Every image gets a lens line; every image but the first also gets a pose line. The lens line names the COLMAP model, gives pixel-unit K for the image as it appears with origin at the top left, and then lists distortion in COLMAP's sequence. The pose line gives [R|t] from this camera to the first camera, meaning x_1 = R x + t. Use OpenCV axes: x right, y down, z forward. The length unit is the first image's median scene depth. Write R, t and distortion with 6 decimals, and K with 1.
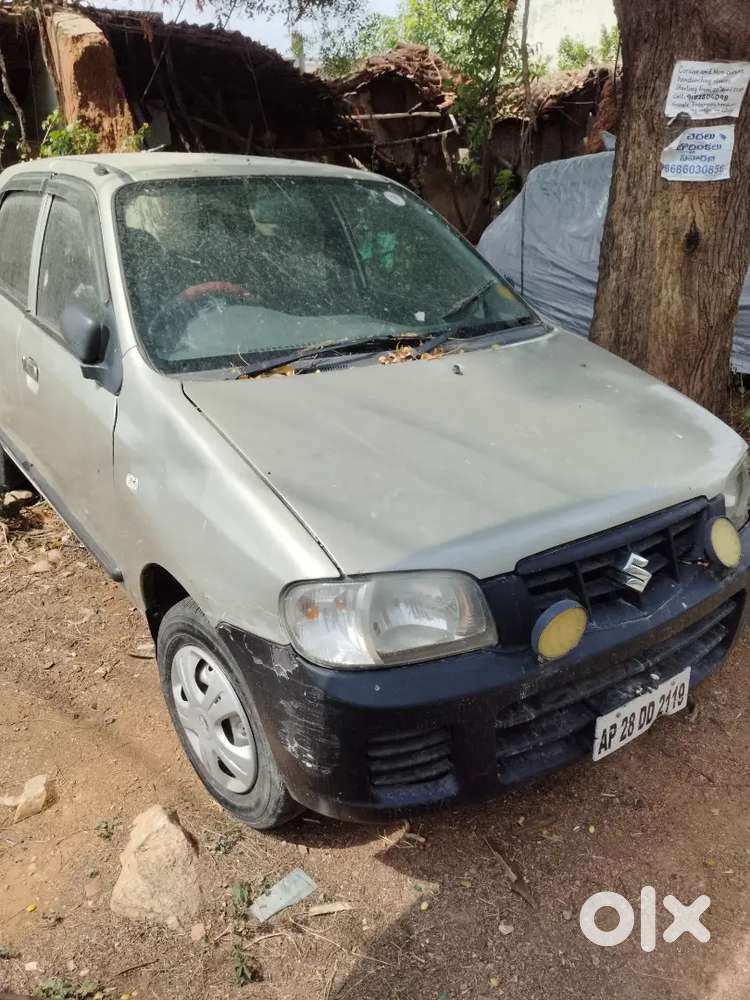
lens RADIAL K [[745.4, 0, 375.0], [0, 745.4, 500.0], [0, 0, 1]] dist [-0.006388, -0.007748]
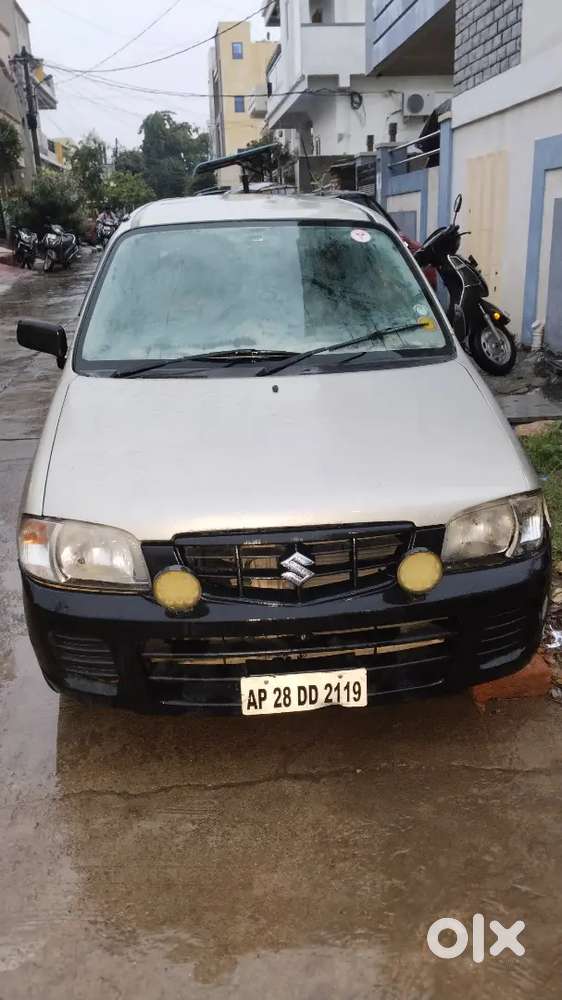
lens RADIAL K [[717.5, 0, 281.0], [0, 717.5, 500.0], [0, 0, 1]] dist [0.056046, 0.000630]
pose [[0.866332, 0.163563, -0.471928, 0.839962], [-0.165138, 0.985522, 0.038419, -0.050462], [0.471380, 0.044650, 0.880799, -0.028933]]
